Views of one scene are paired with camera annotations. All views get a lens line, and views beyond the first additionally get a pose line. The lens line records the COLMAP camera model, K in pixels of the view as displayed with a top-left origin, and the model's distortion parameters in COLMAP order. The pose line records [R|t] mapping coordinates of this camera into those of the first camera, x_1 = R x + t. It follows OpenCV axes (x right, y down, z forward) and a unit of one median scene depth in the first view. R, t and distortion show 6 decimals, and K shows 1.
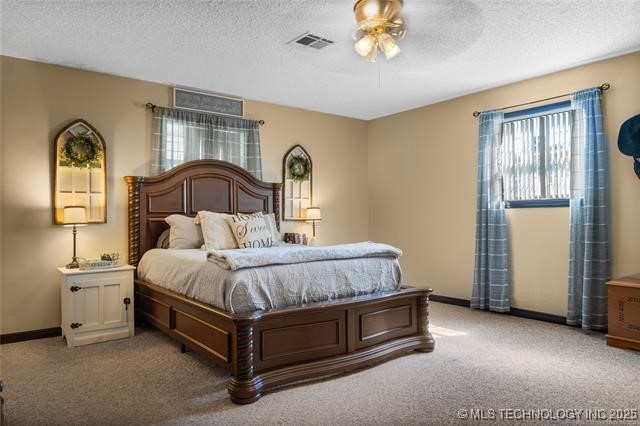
lens RADIAL K [[431.9, 0, 320.0], [0, 431.9, 213.0], [0, 0, 1]] dist [-0.009410, -0.001753]
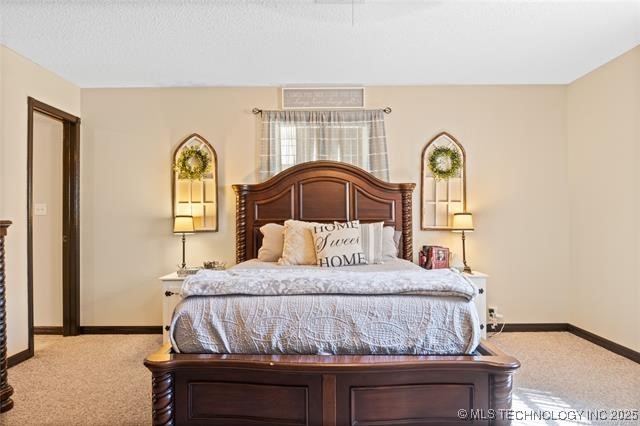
lens RADIAL K [[431.9, 0, 320.0], [0, 431.9, 213.0], [0, 0, 1]] dist [-0.009410, -0.001753]
pose [[0.788409, -0.006495, -0.615117, 0.324280], [0.006097, 0.999978, -0.002744, -0.015667], [0.615121, -0.001587, 0.788431, 0.327288]]
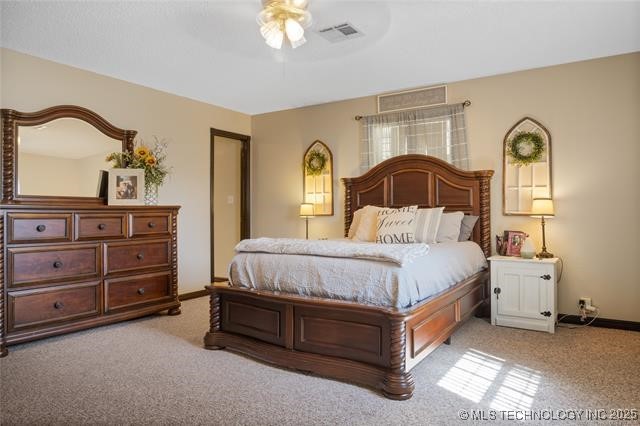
lens RADIAL K [[434.6, 0, 319.7], [0, 434.6, 200.4], [0, 0, 1]] dist [-0.000817, 0.000605]
pose [[0.328989, -0.017852, -0.944165, 0.724247], [0.010929, 0.999826, -0.015096, -0.001925], [0.944271, -0.005352, 0.329127, 0.511870]]
